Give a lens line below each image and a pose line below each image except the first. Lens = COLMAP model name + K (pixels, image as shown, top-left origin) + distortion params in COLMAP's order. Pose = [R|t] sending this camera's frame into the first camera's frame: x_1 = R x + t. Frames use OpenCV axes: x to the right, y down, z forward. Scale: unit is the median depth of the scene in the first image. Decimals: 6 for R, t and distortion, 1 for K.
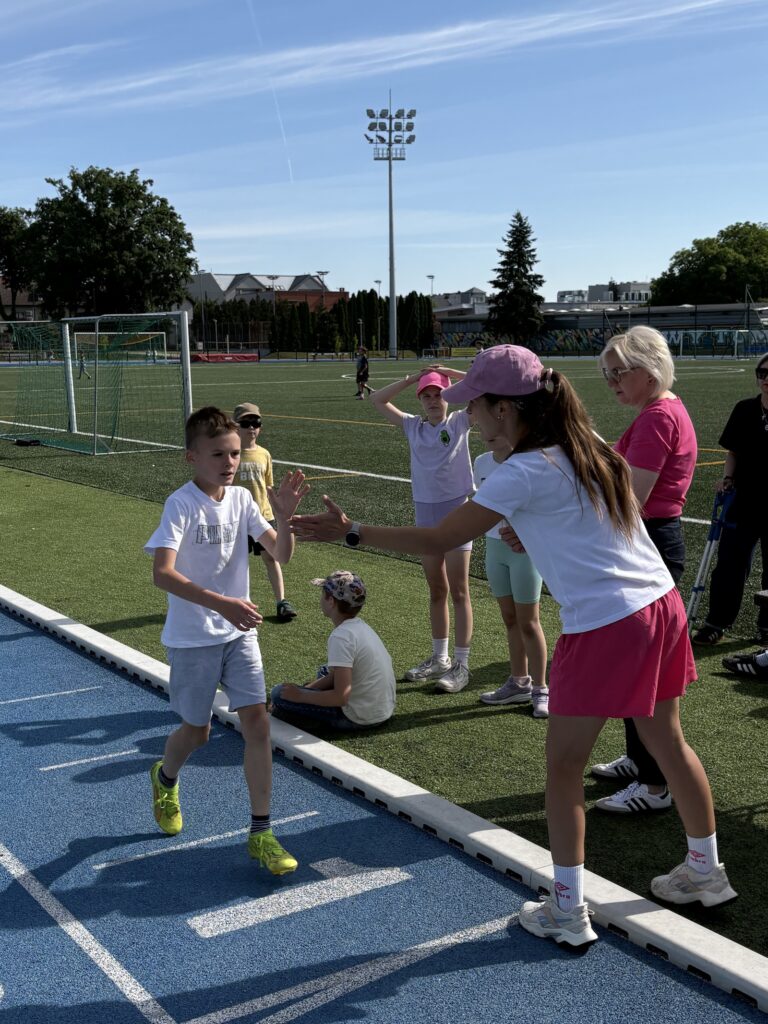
lens RADIAL K [[1253.1, 0, 384.0], [0, 1253.1, 512.0], [0, 0, 1]] dist [0.196293, -0.885173]
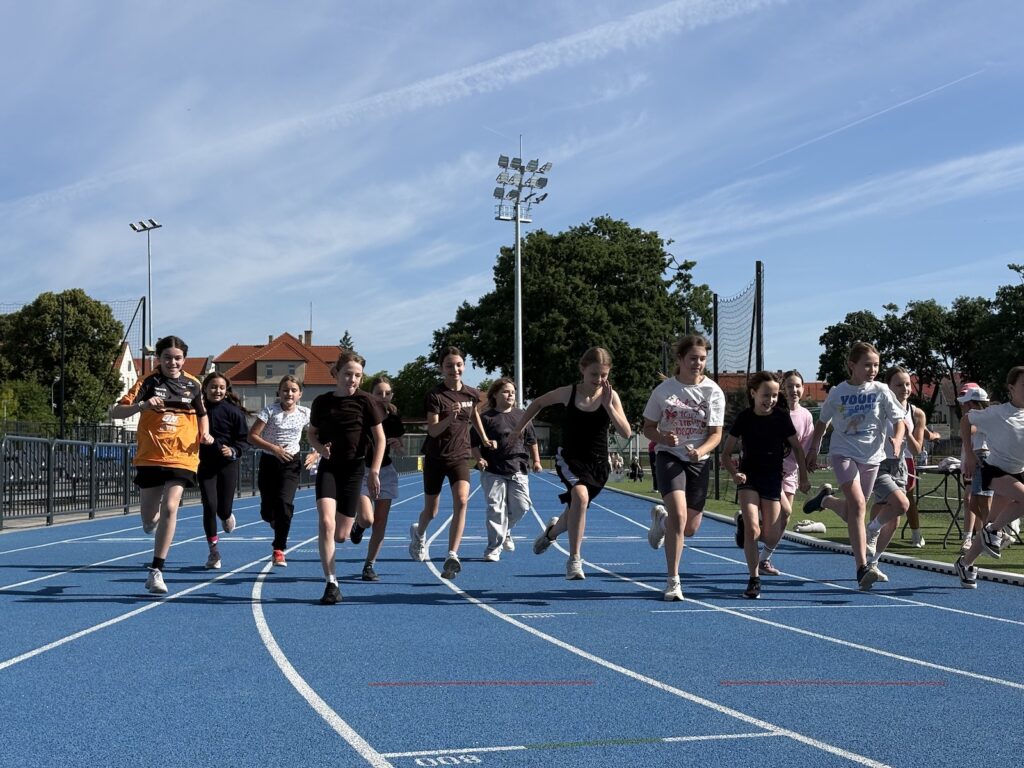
lens RADIAL K [[1543.5, 0, 512.0], [0, 1543.5, 384.0], [0, 0, 1]] dist [0.107645, -0.055000]
pose [[0.833567, -0.019358, -0.552079, 0.049676], [-0.078384, 0.985129, -0.152892, 0.016558], [0.546829, 0.170720, 0.819654, -0.085595]]
